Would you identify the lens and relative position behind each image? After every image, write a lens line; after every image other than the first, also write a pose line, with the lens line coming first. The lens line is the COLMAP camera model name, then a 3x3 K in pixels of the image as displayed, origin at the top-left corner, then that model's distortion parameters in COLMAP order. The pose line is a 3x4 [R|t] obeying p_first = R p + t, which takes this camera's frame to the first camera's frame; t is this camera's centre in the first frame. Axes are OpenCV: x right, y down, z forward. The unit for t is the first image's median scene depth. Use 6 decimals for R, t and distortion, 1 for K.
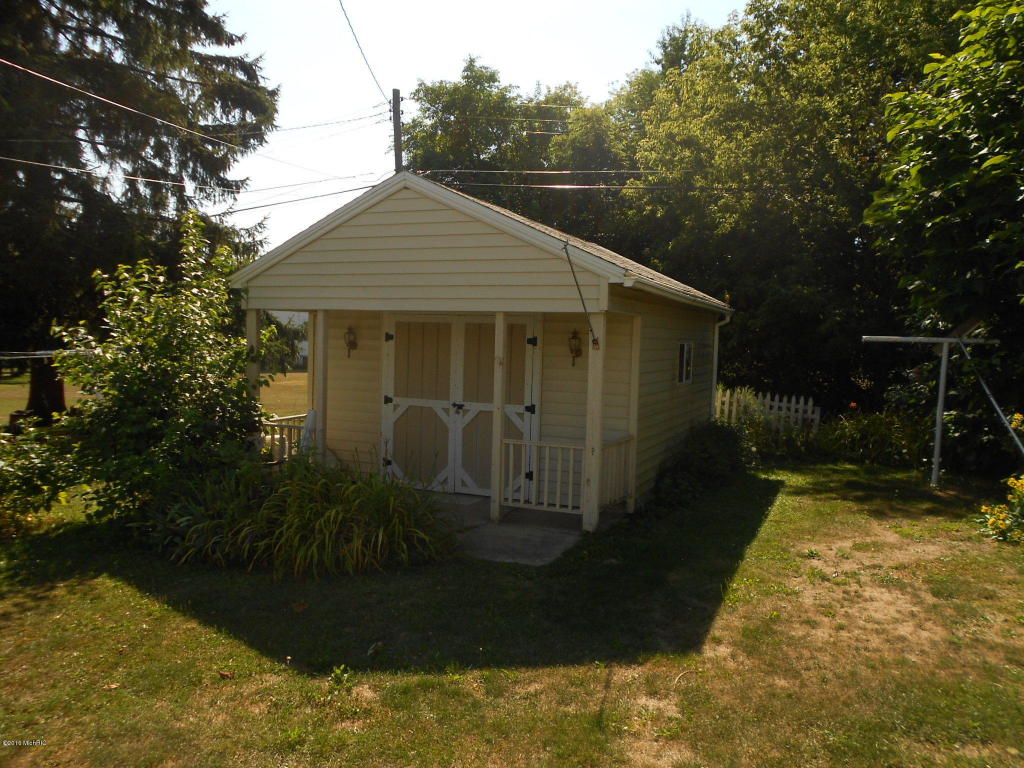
lens RADIAL K [[785.2, 0, 510.4], [0, 785.2, 387.1], [0, 0, 1]] dist [-0.003459, 0.001303]
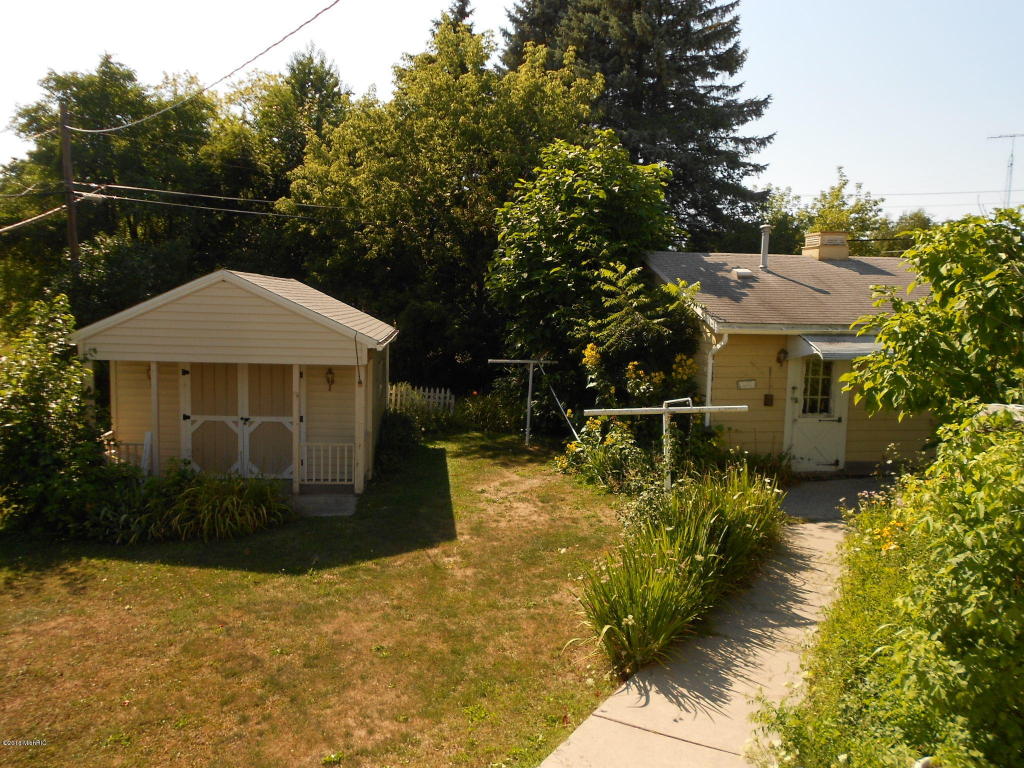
lens RADIAL K [[785.2, 0, 510.4], [0, 785.2, 387.1], [0, 0, 1]] dist [-0.003459, 0.001303]
pose [[0.868355, -0.052780, 0.493127, -0.417814], [0.023404, 0.997574, 0.065559, -0.140788], [-0.495391, -0.045387, 0.867484, -0.589115]]
